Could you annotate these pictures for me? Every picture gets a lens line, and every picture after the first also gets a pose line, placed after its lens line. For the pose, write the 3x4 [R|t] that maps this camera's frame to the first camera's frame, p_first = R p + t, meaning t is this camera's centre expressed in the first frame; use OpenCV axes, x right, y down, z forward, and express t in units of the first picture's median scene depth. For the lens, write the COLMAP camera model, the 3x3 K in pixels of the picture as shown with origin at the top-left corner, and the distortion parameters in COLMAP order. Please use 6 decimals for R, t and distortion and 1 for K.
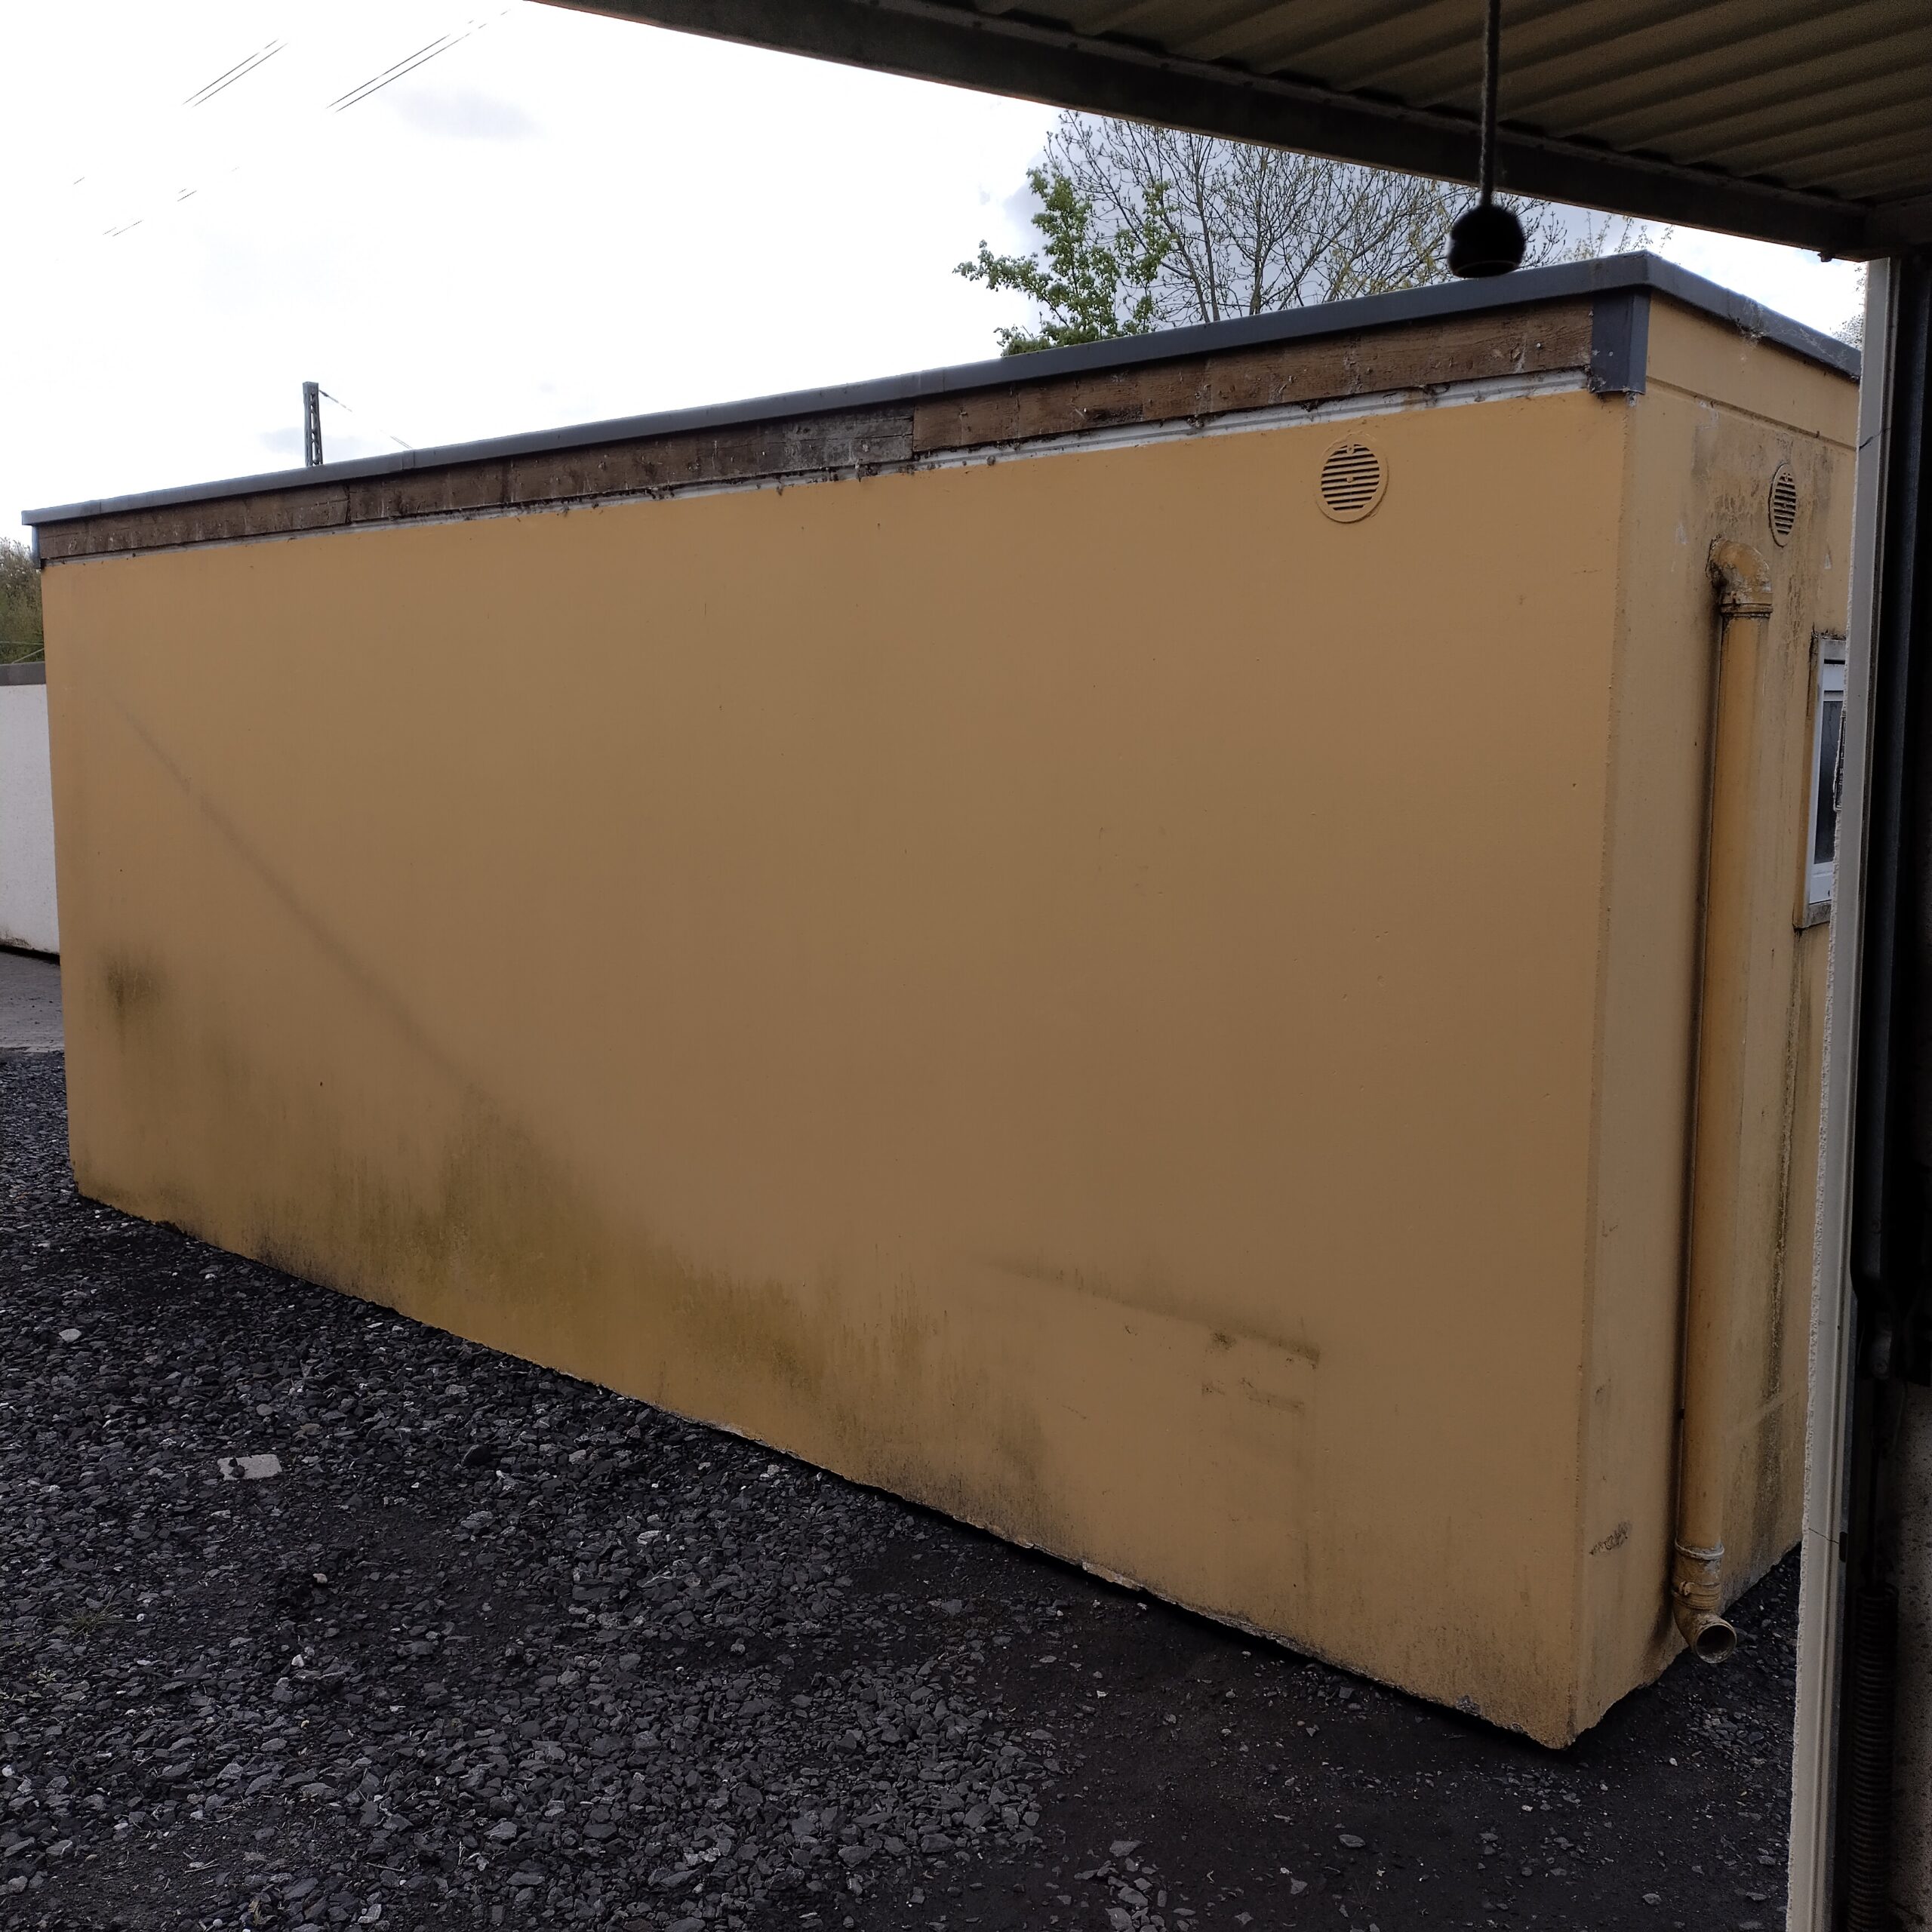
lens RADIAL K [[1906.7, 0, 964.0], [0, 1906.7, 965.2], [0, 0, 1]] dist [0.006078, 0.000000]
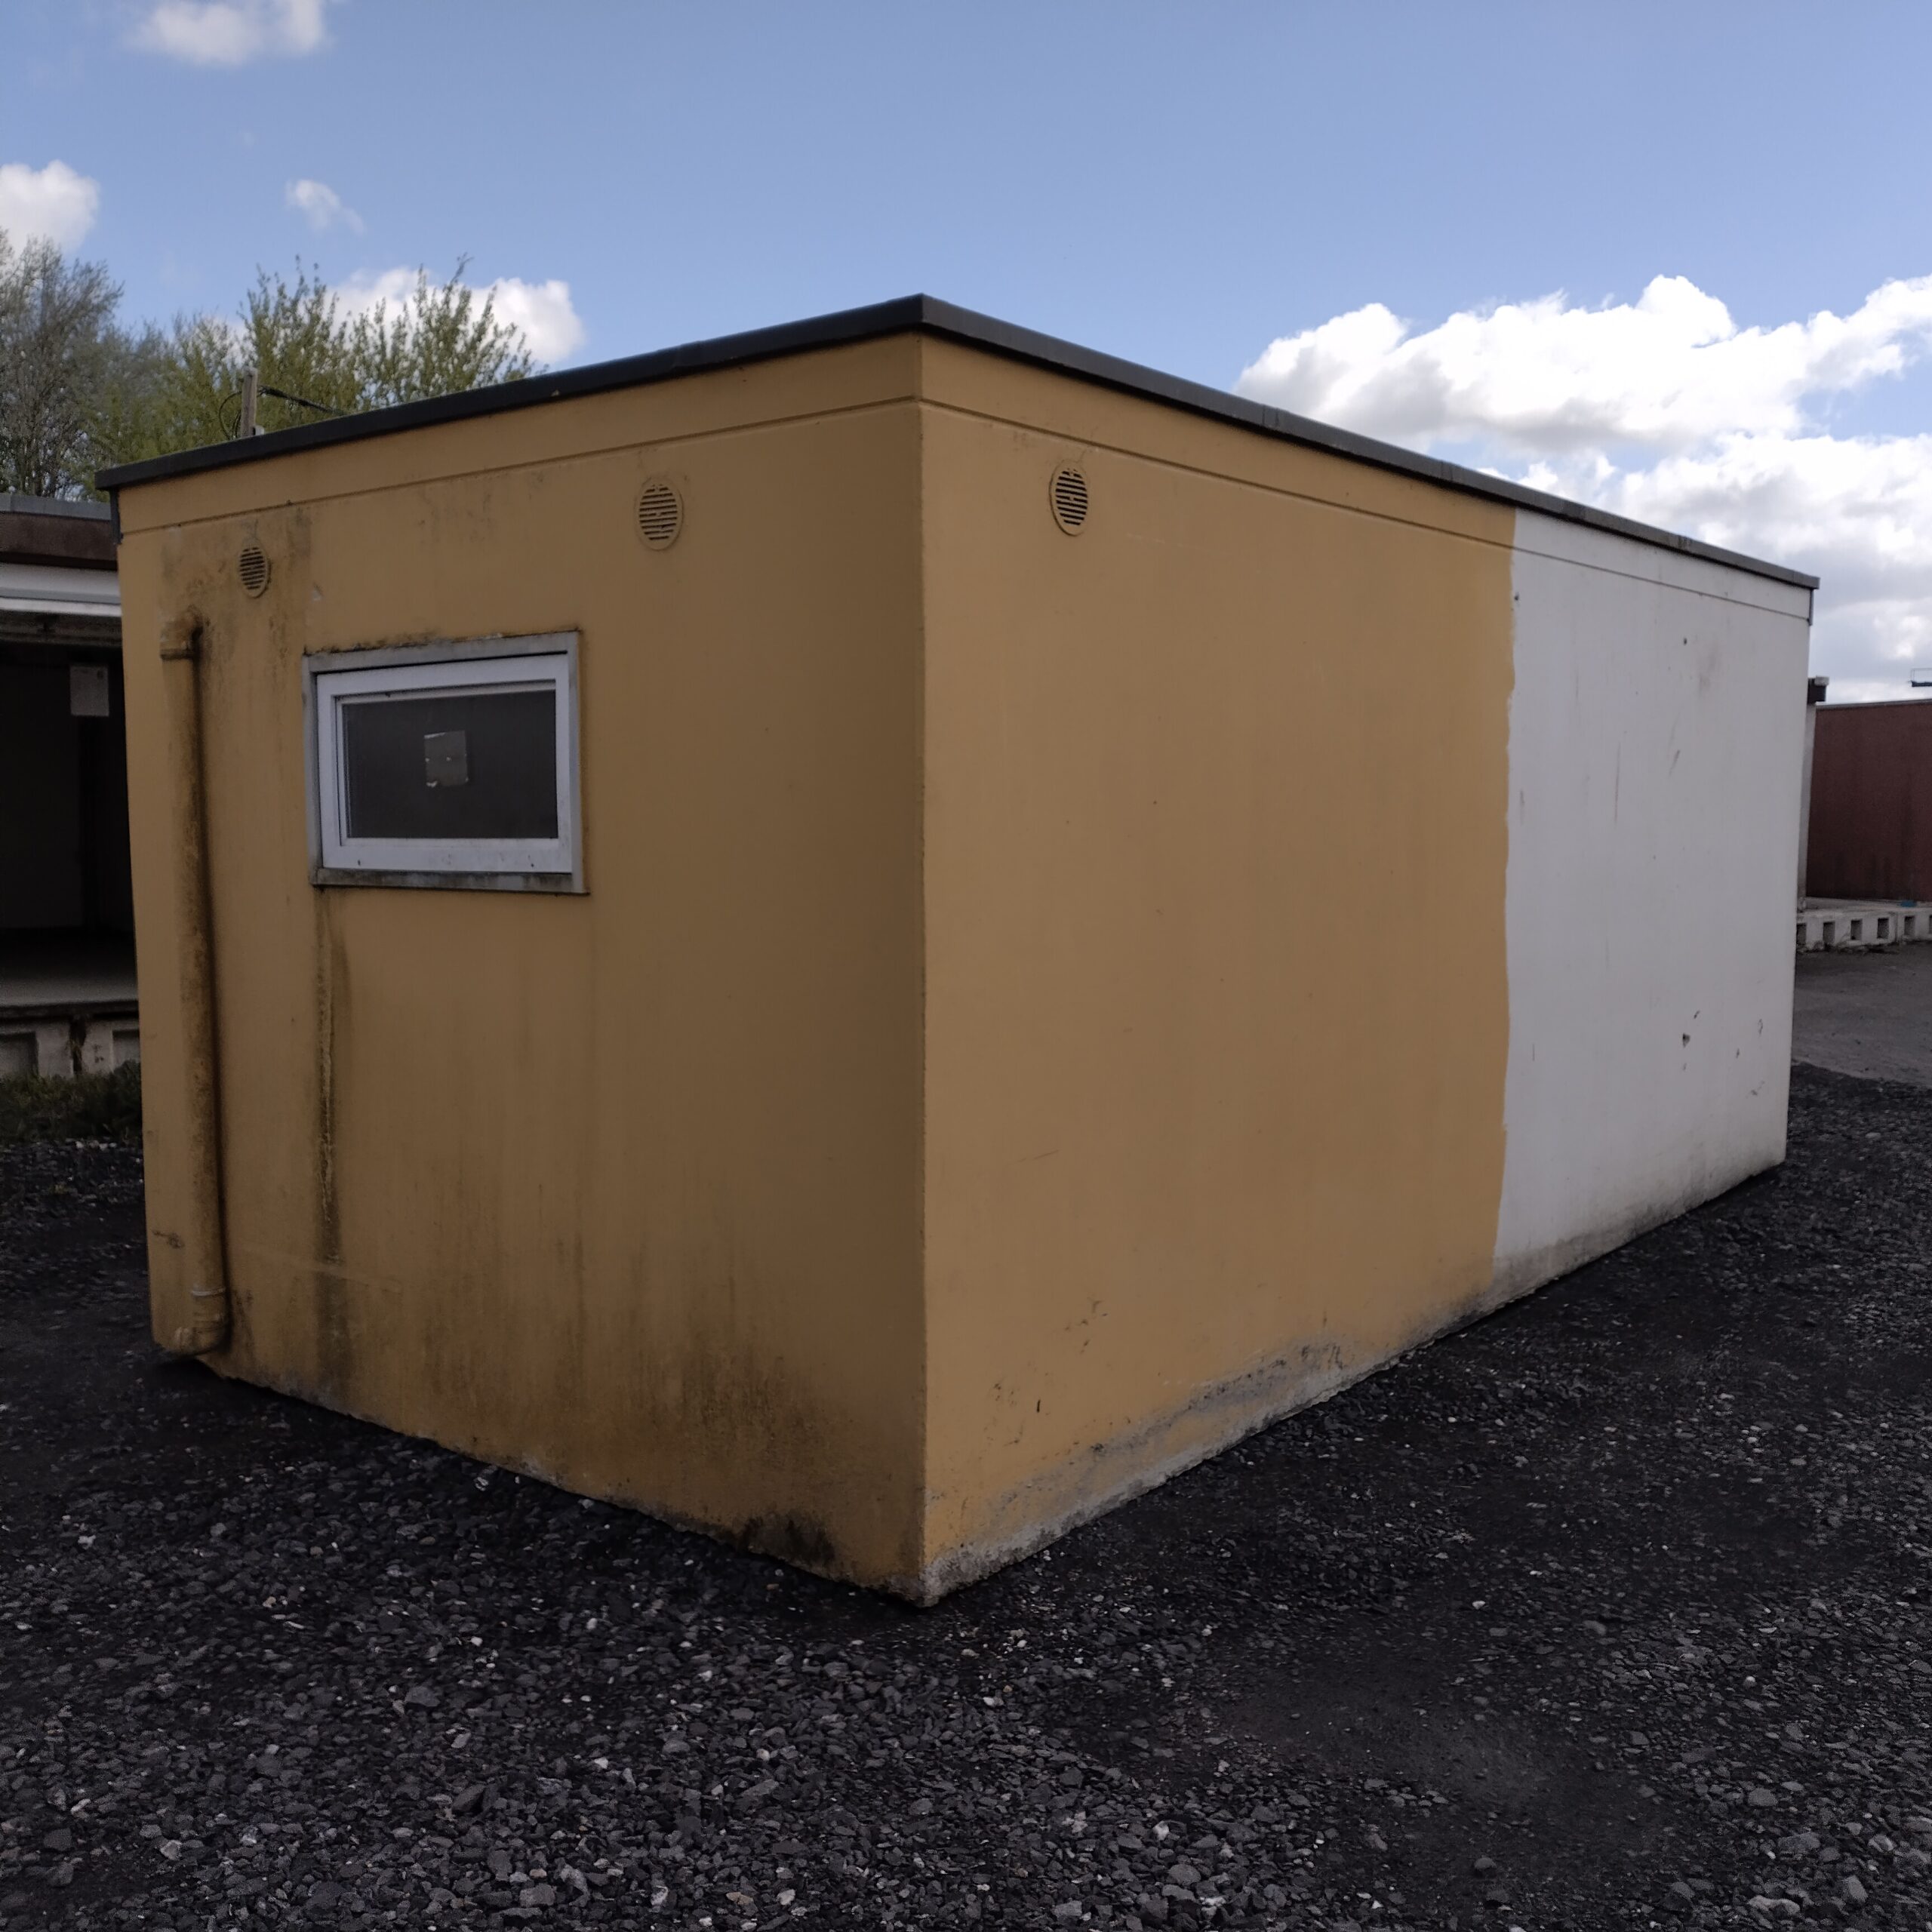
lens RADIAL K [[1906.7, 0, 964.9], [0, 1906.7, 957.7], [0, 0, 1]] dist [0.006078, 0.000000]
pose [[0.057220, 0.088169, -0.994461, 1.720343], [-0.106186, 0.990980, 0.081750, -0.120501], [0.992699, 0.100920, 0.066066, 1.343851]]
